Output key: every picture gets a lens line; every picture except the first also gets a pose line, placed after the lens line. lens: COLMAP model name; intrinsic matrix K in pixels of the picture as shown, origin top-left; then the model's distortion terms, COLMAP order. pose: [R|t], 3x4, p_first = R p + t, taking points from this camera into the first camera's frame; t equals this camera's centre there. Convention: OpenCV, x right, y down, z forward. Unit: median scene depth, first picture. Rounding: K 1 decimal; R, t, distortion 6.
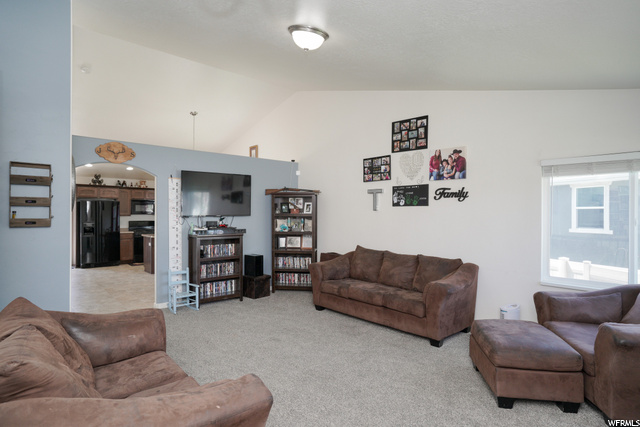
lens RADIAL K [[355.0, 0, 317.9], [0, 355.0, 210.2], [0, 0, 1]] dist [-0.001617, -0.000104]
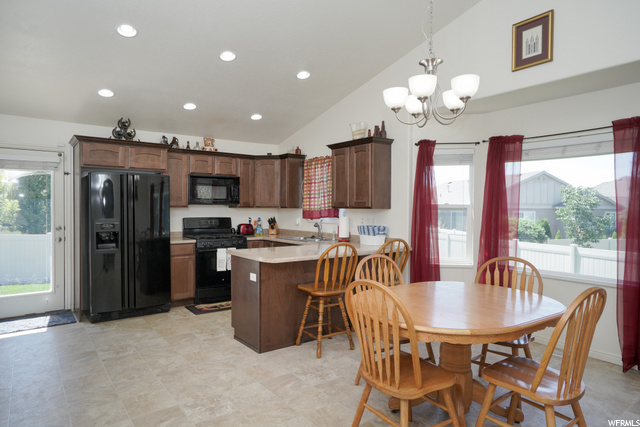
lens RADIAL K [[393.6, 0, 321.9], [0, 393.6, 217.3], [0, 0, 1]] dist [-0.005369, -0.000143]
pose [[0.996153, 0.012228, -0.086779, -0.305286], [-0.008876, 0.999203, 0.038906, 0.007013], [0.087186, -0.037986, 0.995468, 0.486638]]
